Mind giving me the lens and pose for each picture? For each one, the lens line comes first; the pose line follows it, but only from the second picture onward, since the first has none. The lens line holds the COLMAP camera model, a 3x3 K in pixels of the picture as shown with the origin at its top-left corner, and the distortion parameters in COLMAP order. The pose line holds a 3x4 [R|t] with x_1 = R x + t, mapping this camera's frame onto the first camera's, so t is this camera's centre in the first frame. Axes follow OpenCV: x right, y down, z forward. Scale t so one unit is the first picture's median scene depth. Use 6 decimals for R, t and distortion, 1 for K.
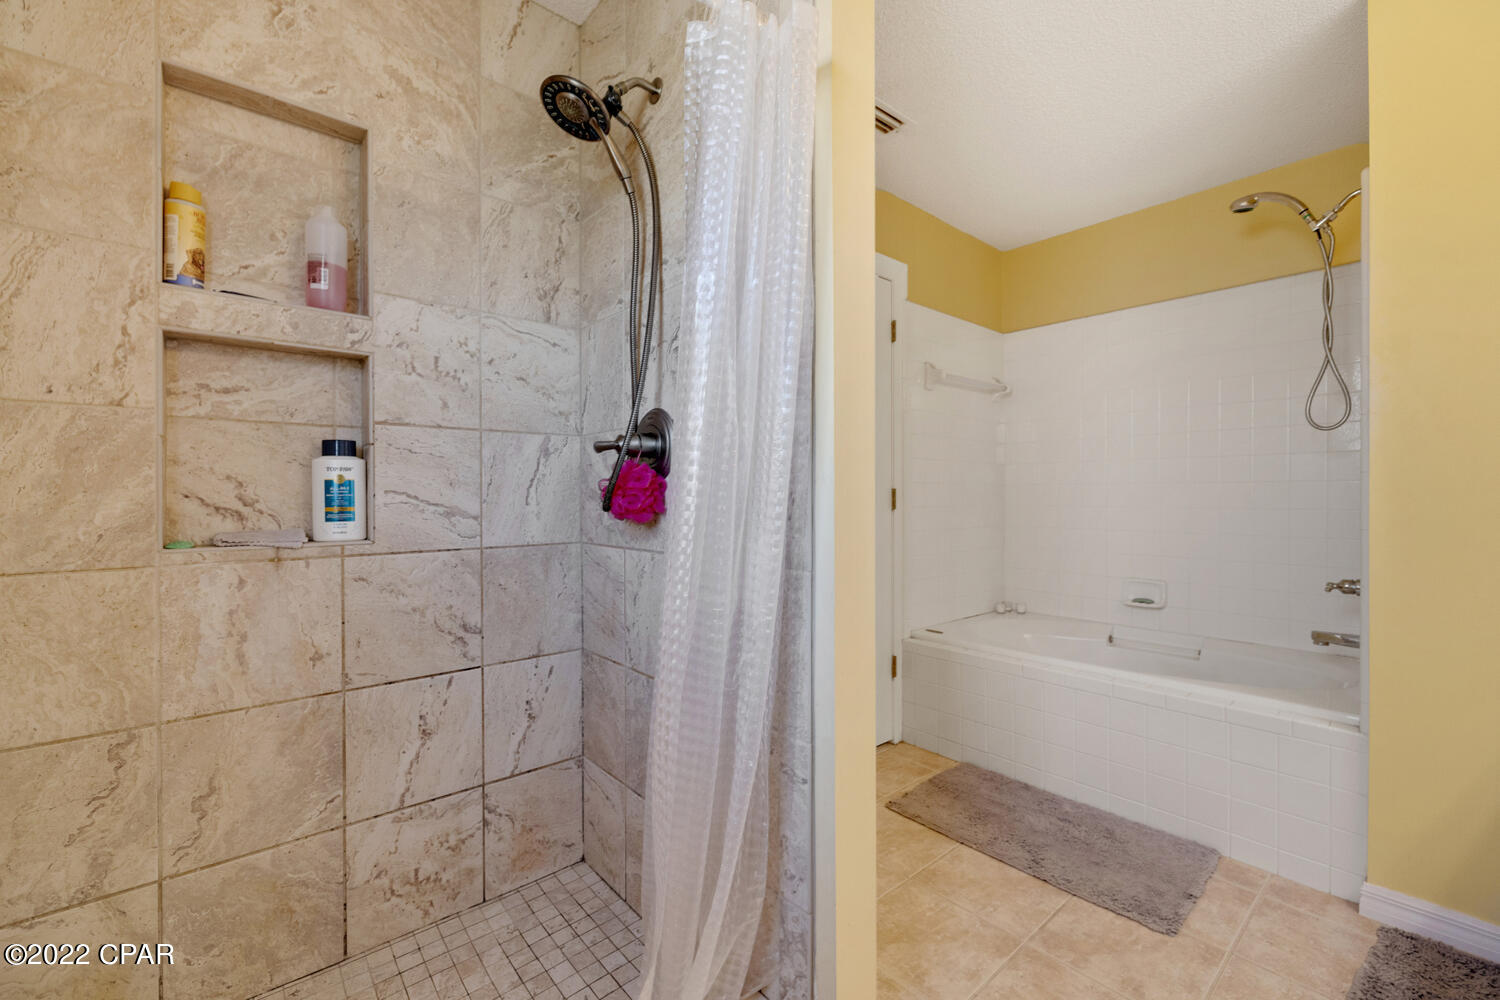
lens RADIAL K [[630.5, 0, 746.4], [0, 630.5, 492.2], [0, 0, 1]] dist [0.001359, -0.000076]
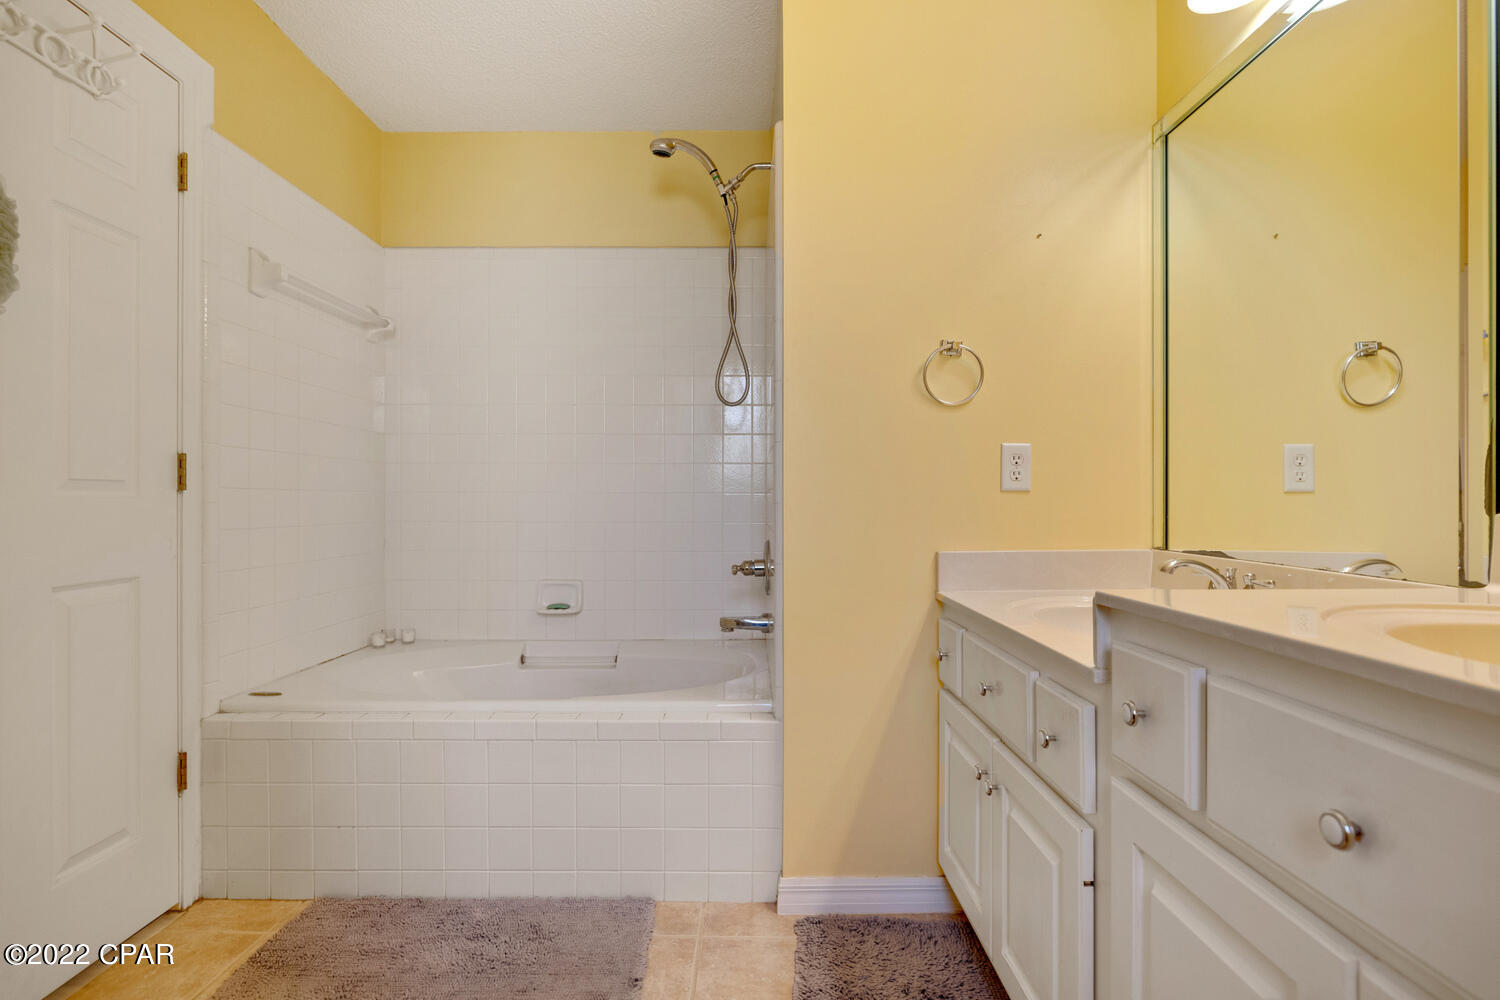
lens RADIAL K [[744.0, 0, 746.0], [0, 744.0, 500.5], [0, 0, 1]] dist [-0.002342, -0.000364]
pose [[0.665224, -0.000534, 0.746644, 0.091188], [-0.001893, 0.999995, 0.002402, 0.041183], [-0.746641, -0.003011, 0.665220, 0.230904]]
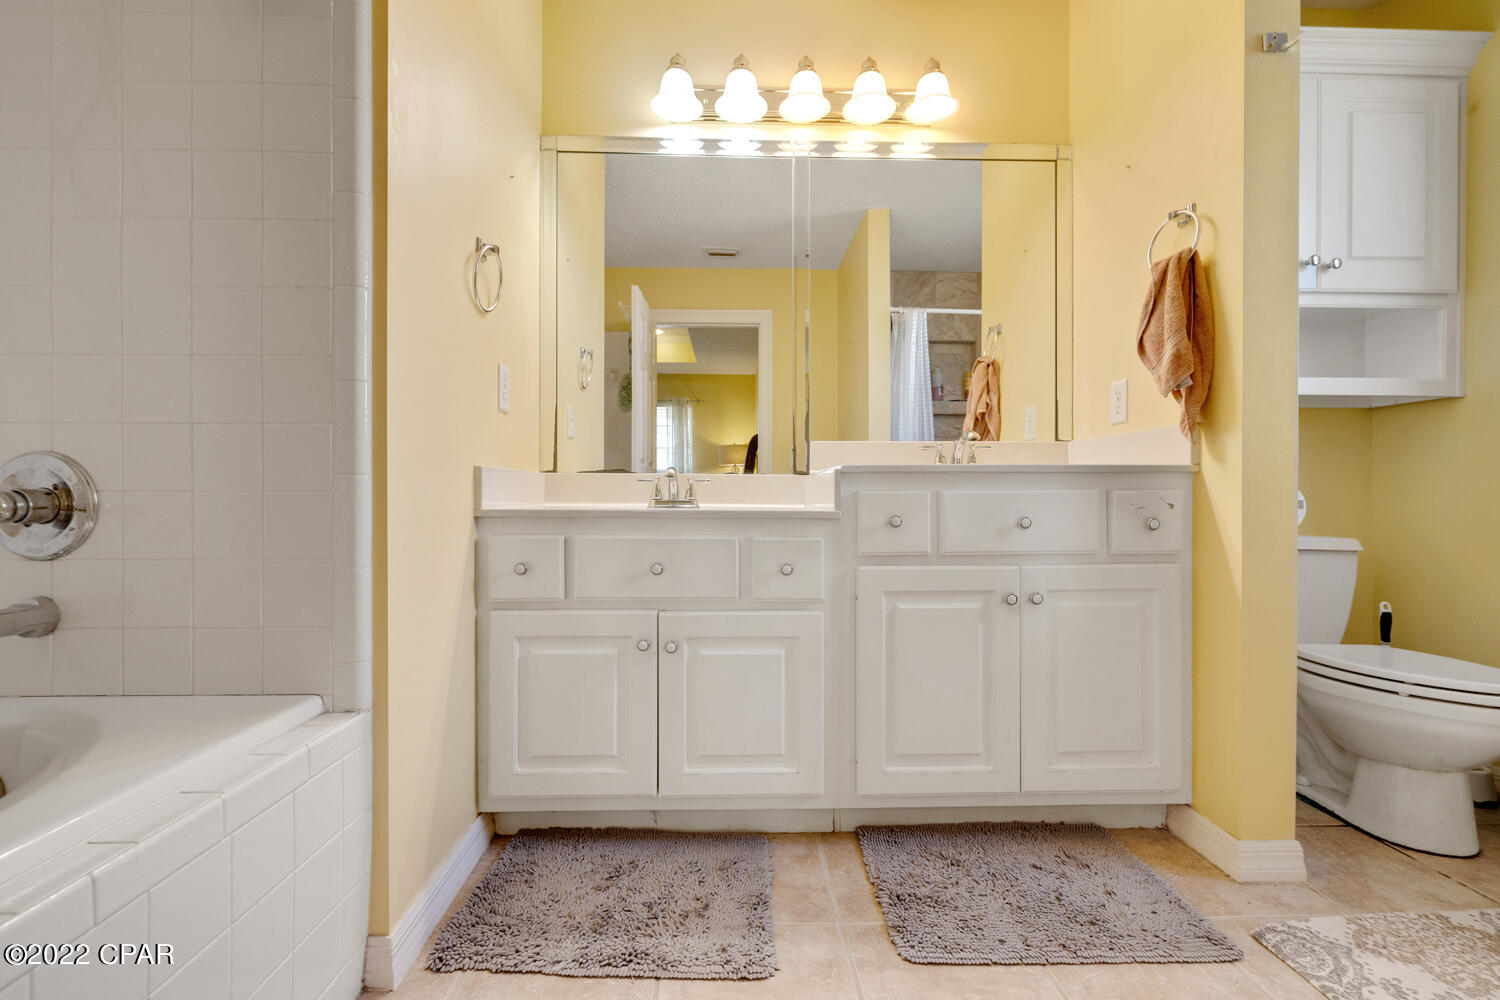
lens RADIAL K [[630.5, 0, 746.4], [0, 630.5, 492.2], [0, 0, 1]] dist [0.001359, -0.000076]
pose [[-0.770741, 0.002595, 0.637144, 0.223207], [-0.002976, 0.999966, -0.007672, 0.131070], [-0.637142, -0.007810, -0.770707, 0.953731]]
